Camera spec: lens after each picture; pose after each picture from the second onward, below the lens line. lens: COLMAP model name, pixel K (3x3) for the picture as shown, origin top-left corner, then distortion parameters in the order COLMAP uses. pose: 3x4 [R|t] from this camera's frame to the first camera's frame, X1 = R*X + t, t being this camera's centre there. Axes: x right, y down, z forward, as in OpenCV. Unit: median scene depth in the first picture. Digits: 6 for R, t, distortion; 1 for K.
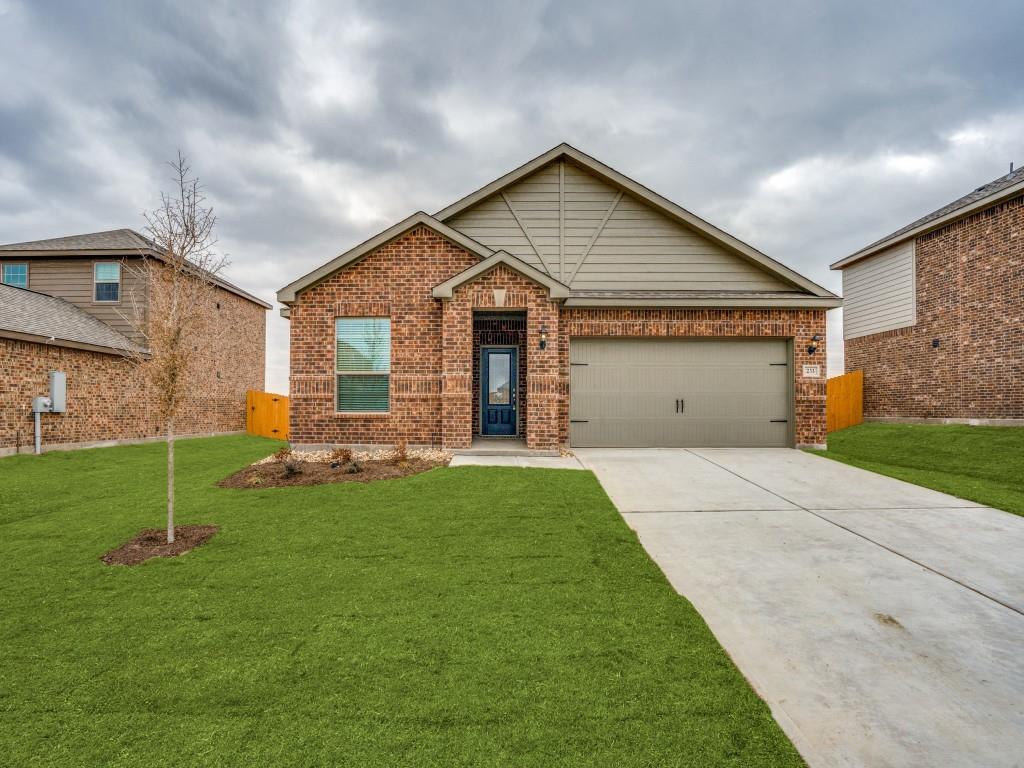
lens RADIAL K [[483.7, 0, 491.0], [0, 483.7, 401.2], [0, 0, 1]] dist [-0.049769, 0.017857]
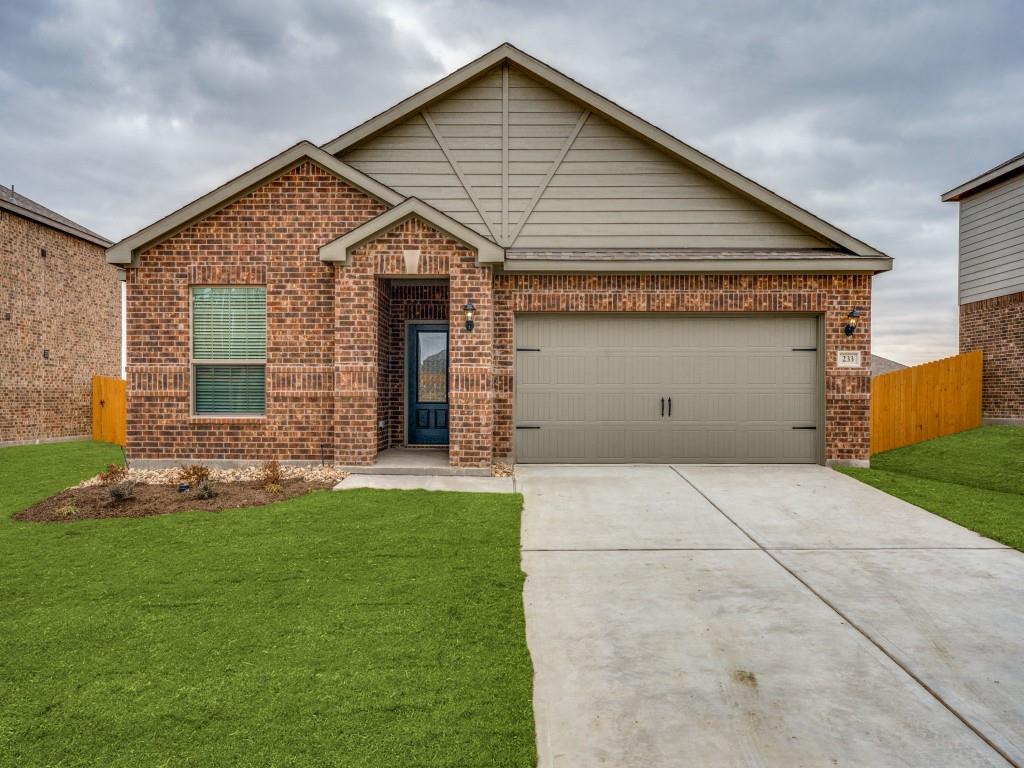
lens RADIAL K [[721.1, 0, 491.0], [0, 721.1, 396.2], [0, 0, 1]] dist [0.012983, 0.009543]
pose [[0.999947, 0.000994, 0.010239, 0.122366], [-0.001130, 0.999911, 0.013264, -0.021687], [-0.010224, -0.013274, 0.999860, -0.104930]]
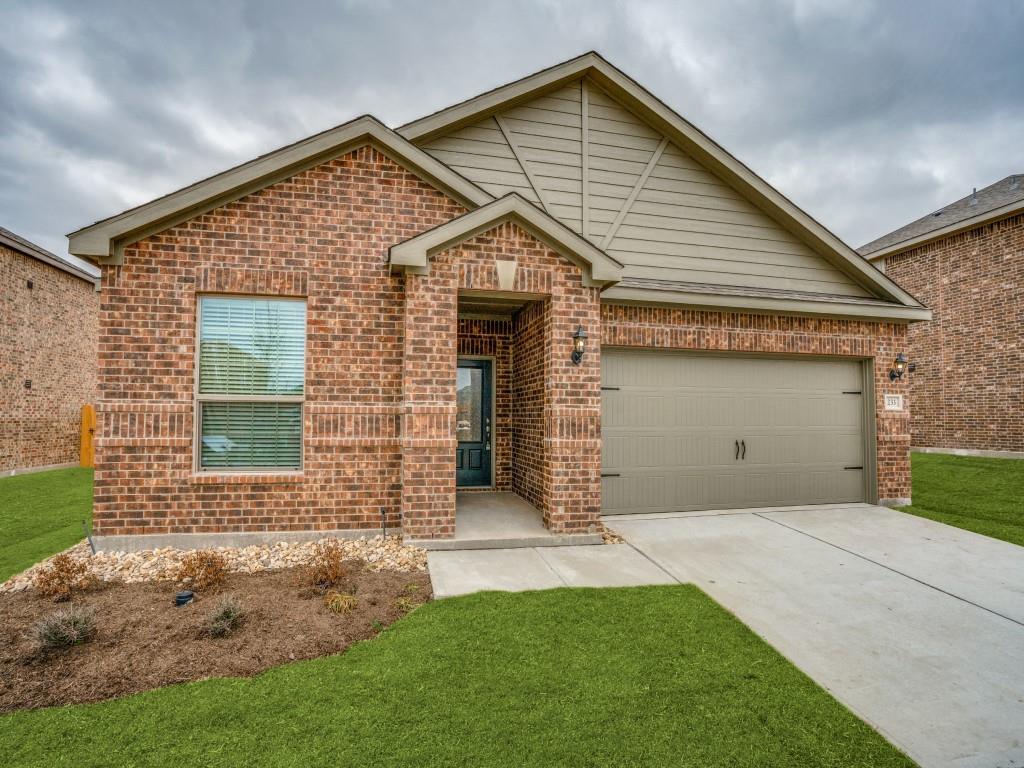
lens RADIAL K [[483.7, 0, 507.1], [0, 483.7, 400.3], [0, 0, 1]] dist [-0.049769, 0.017857]
pose [[0.974956, 0.012317, 0.222057, -0.104868], [-0.006982, 0.999668, -0.024793, -0.045753], [-0.222289, 0.022621, 0.974718, 0.414777]]
